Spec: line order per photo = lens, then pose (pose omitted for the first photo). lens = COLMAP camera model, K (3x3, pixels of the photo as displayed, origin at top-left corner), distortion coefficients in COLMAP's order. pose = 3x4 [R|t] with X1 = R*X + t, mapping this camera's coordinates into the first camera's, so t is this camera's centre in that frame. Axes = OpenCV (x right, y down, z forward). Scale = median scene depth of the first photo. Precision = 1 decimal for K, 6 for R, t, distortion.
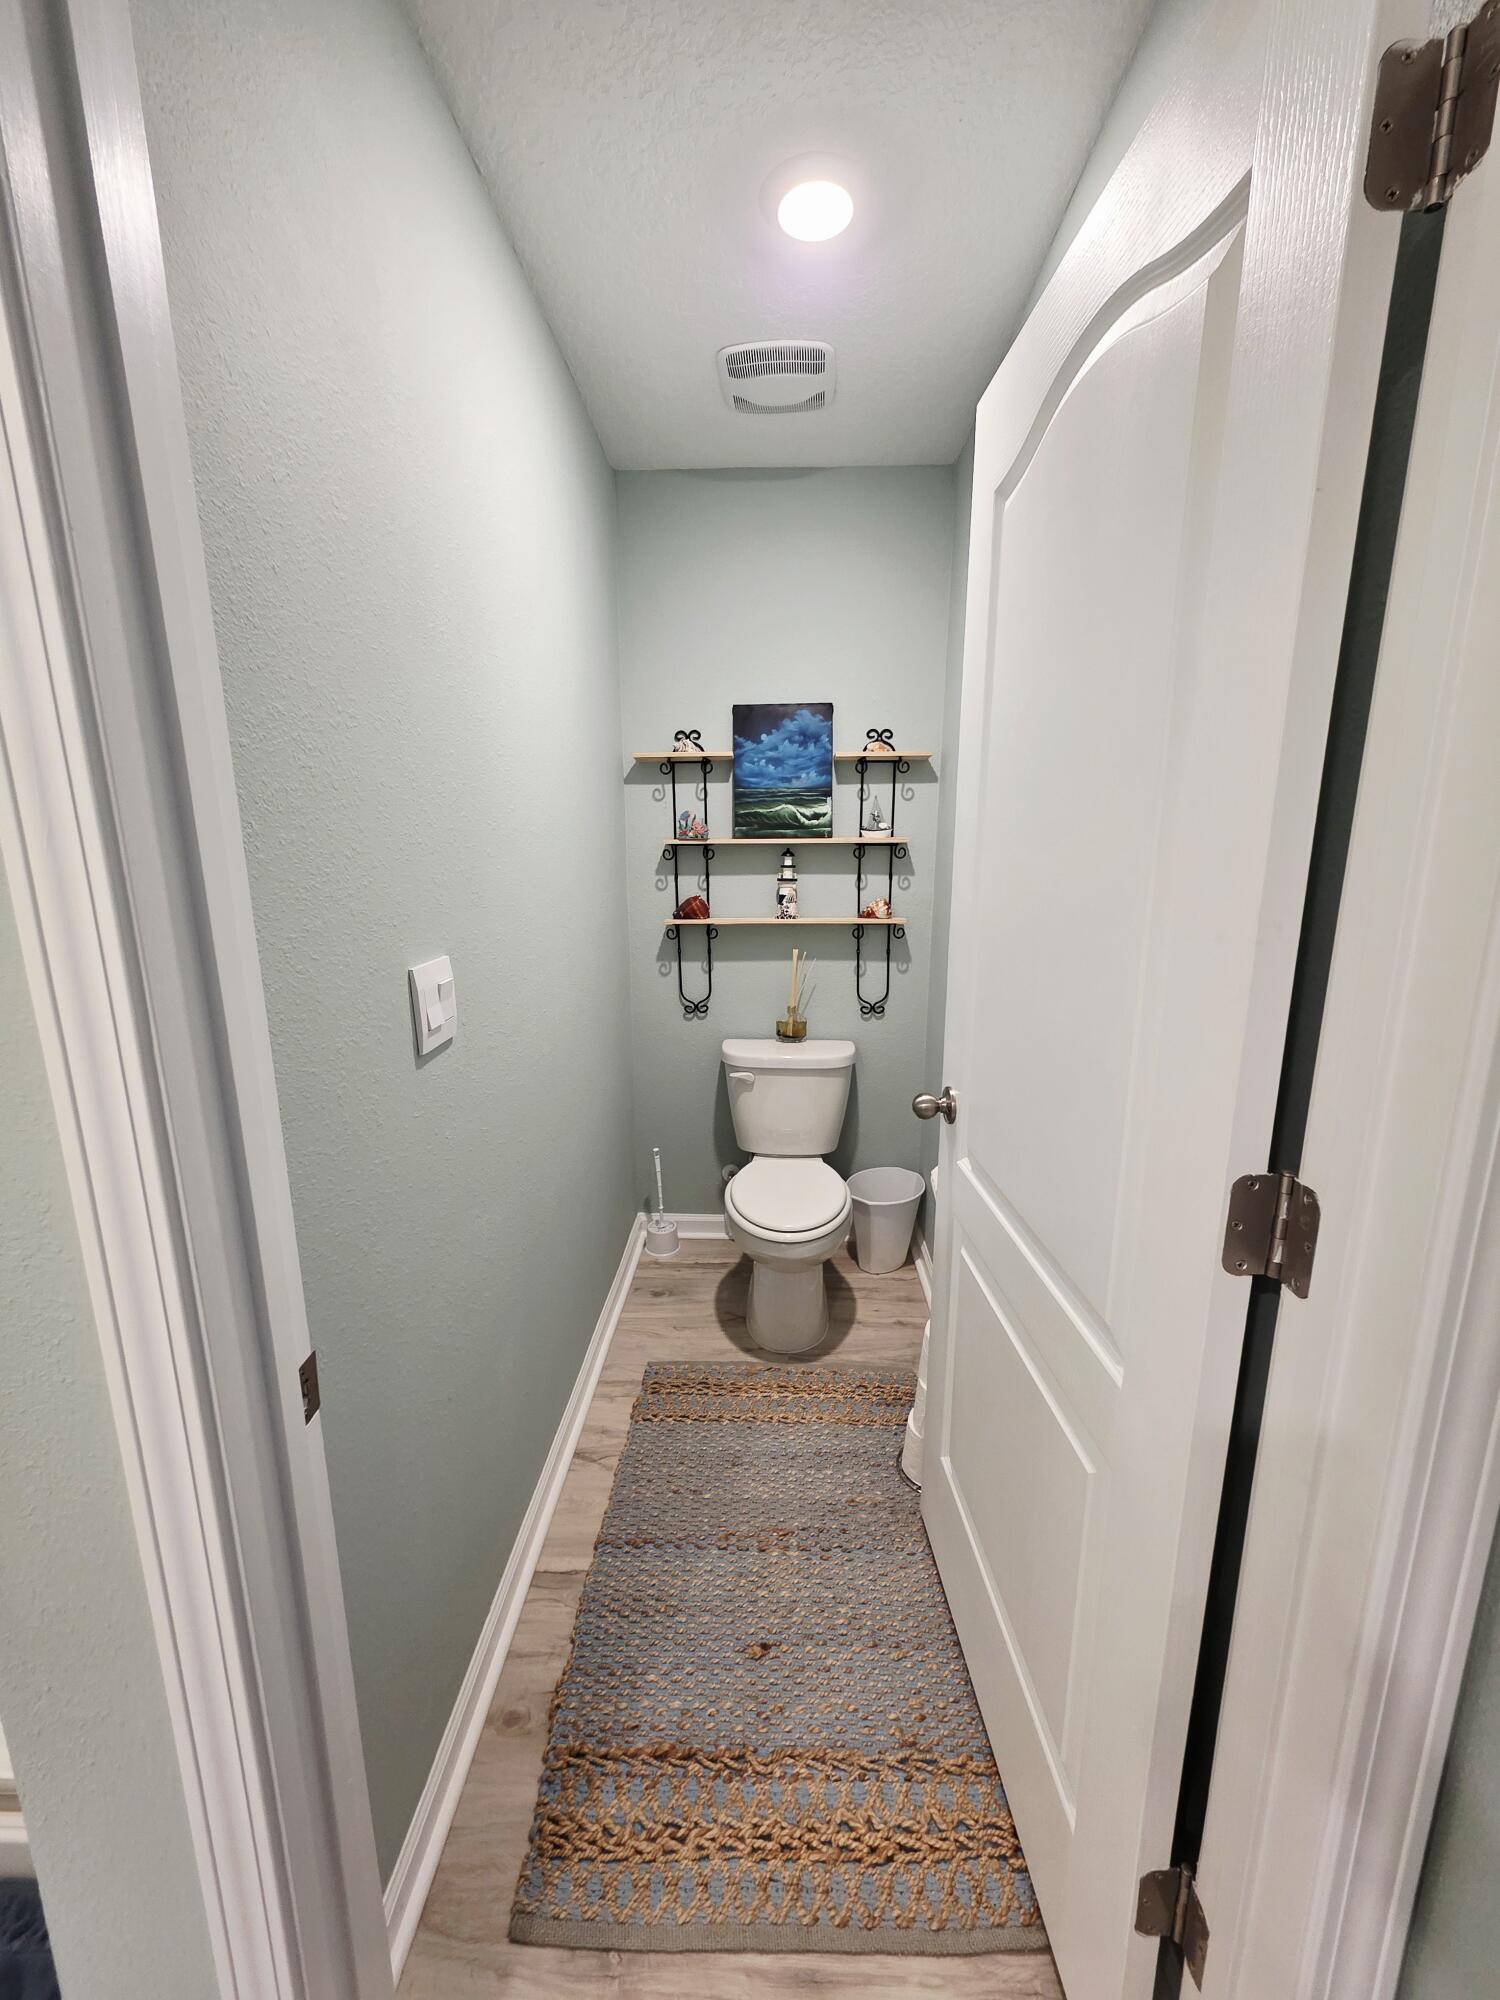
lens RADIAL K [[794.6, 0, 746.1], [0, 794.6, 1004.1], [0, 0, 1]] dist [0.005958, -0.000320]
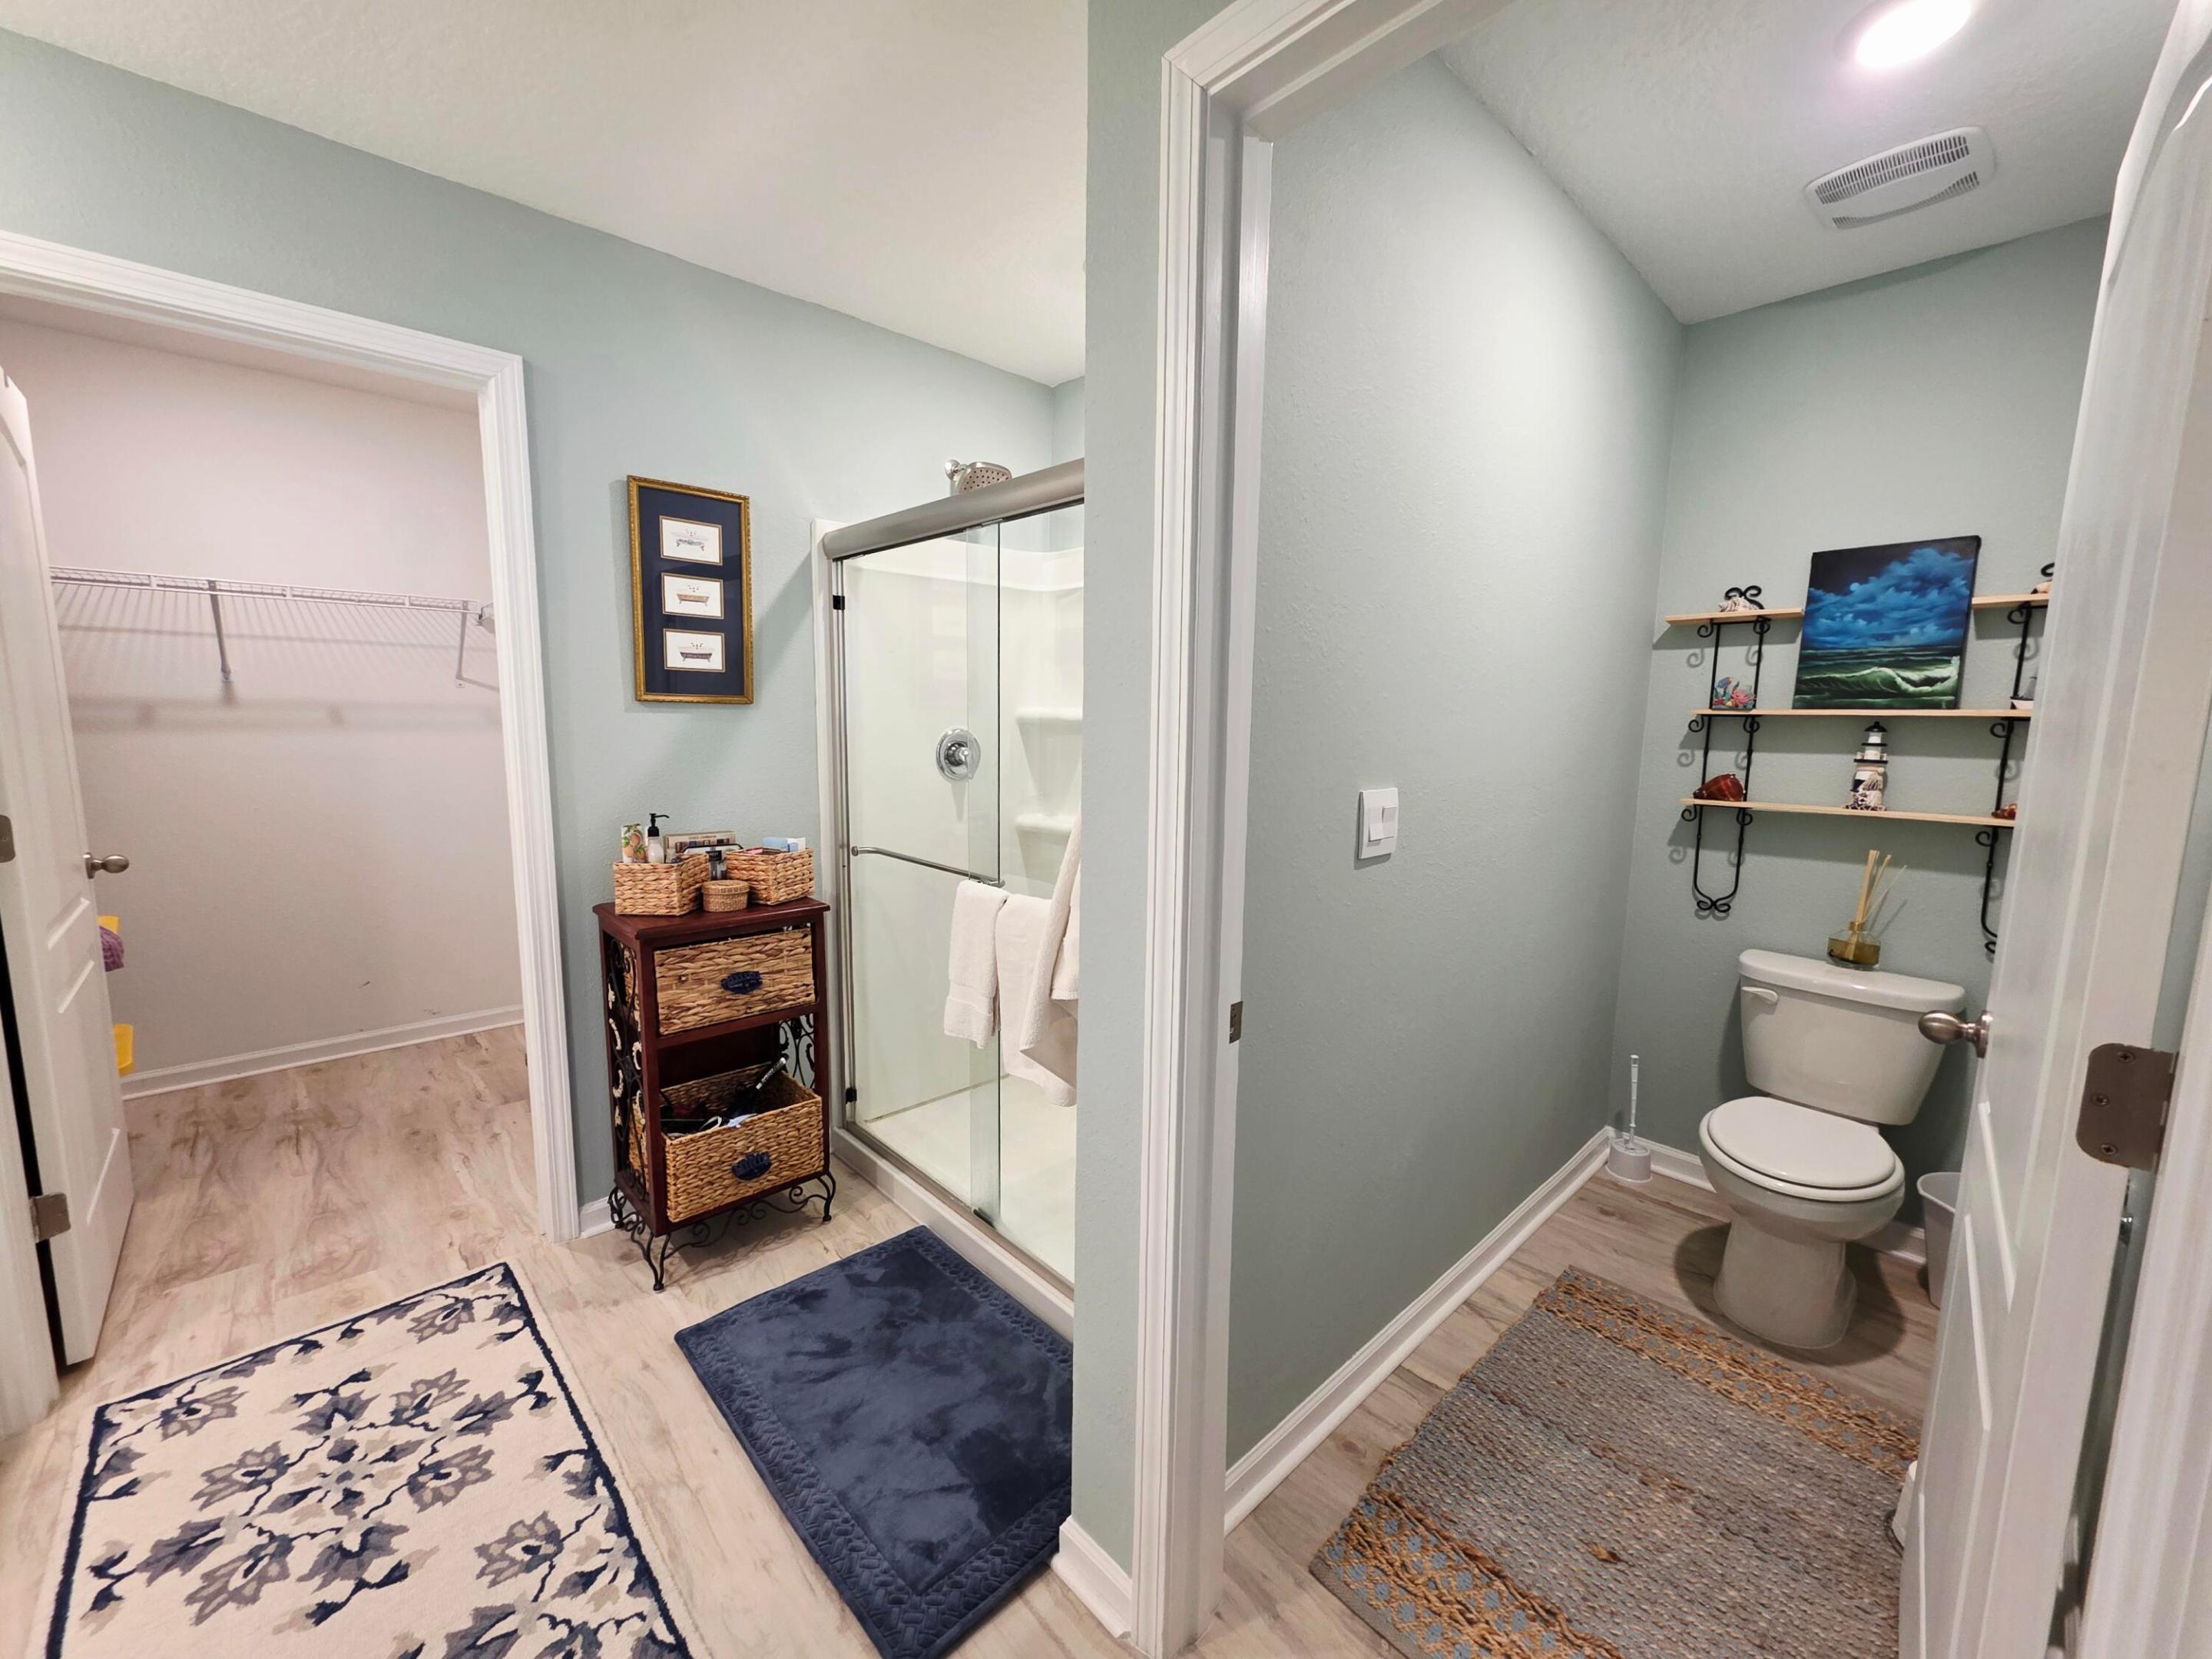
lens RADIAL K [[878.8, 0, 1103.4], [0, 878.8, 827.0], [0, 0, 1]] dist [0.005958, -0.000320]
pose [[0.708848, 0.107864, -0.697065, 0.134156], [-0.164597, 0.986250, -0.014766, 0.047754], [0.685888, 0.125202, 0.716856, -0.148574]]
